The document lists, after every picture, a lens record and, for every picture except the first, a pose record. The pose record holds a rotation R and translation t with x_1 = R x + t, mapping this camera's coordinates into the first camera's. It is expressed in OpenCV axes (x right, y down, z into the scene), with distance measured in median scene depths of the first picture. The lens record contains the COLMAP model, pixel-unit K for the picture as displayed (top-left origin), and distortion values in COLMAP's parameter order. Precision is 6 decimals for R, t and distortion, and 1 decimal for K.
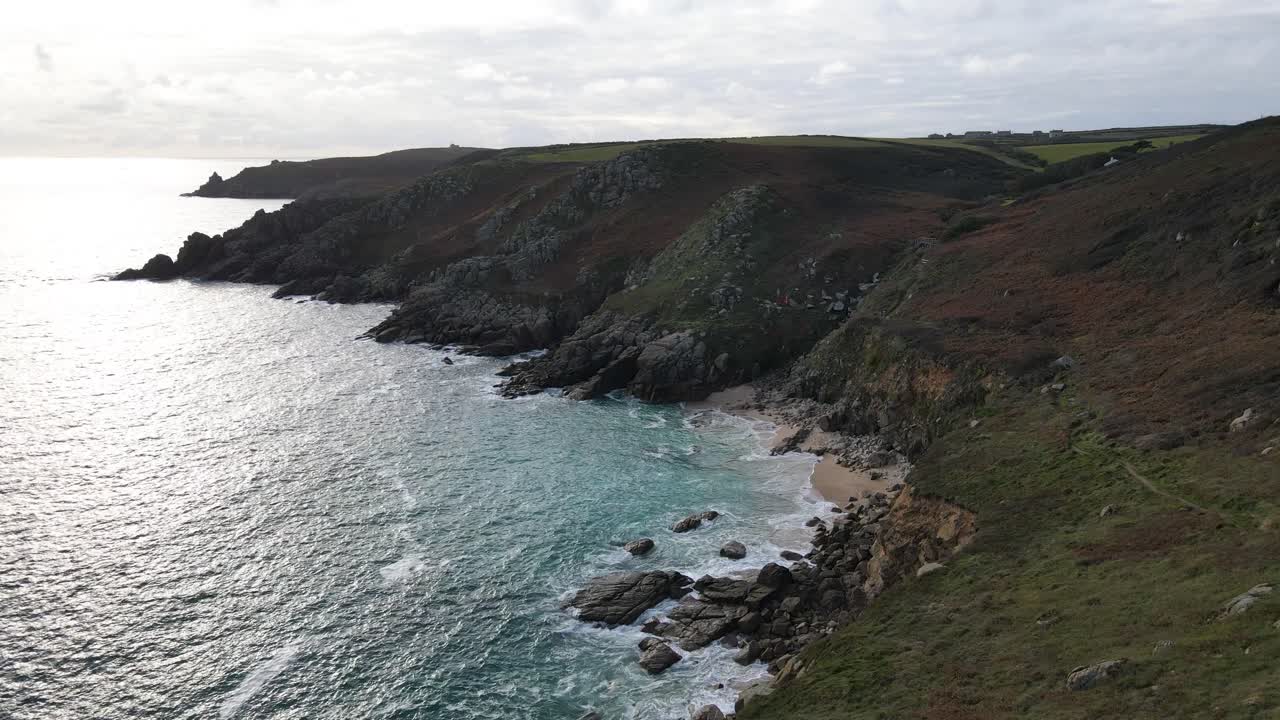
lens RADIAL K [[979.7, 0, 640.1], [0, 979.7, 332.6], [0, 0, 1]] dist [0.002266, 0.007984]
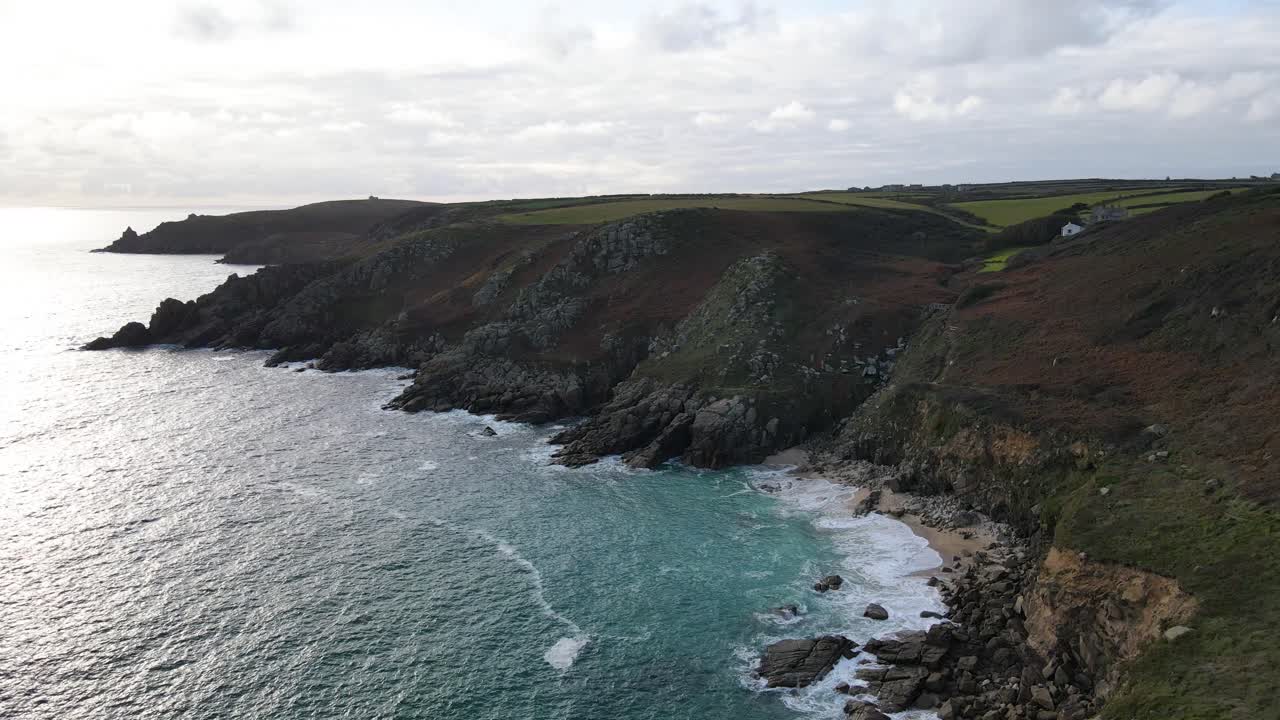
lens RADIAL K [[979.7, 0, 640.1], [0, 979.7, 332.6], [0, 0, 1]] dist [0.002266, 0.007984]
pose [[0.994320, -0.017035, 0.105061, -0.156564], [0.021782, 0.998785, -0.044198, -0.025938], [-0.104180, 0.046235, 0.993483, -0.036631]]
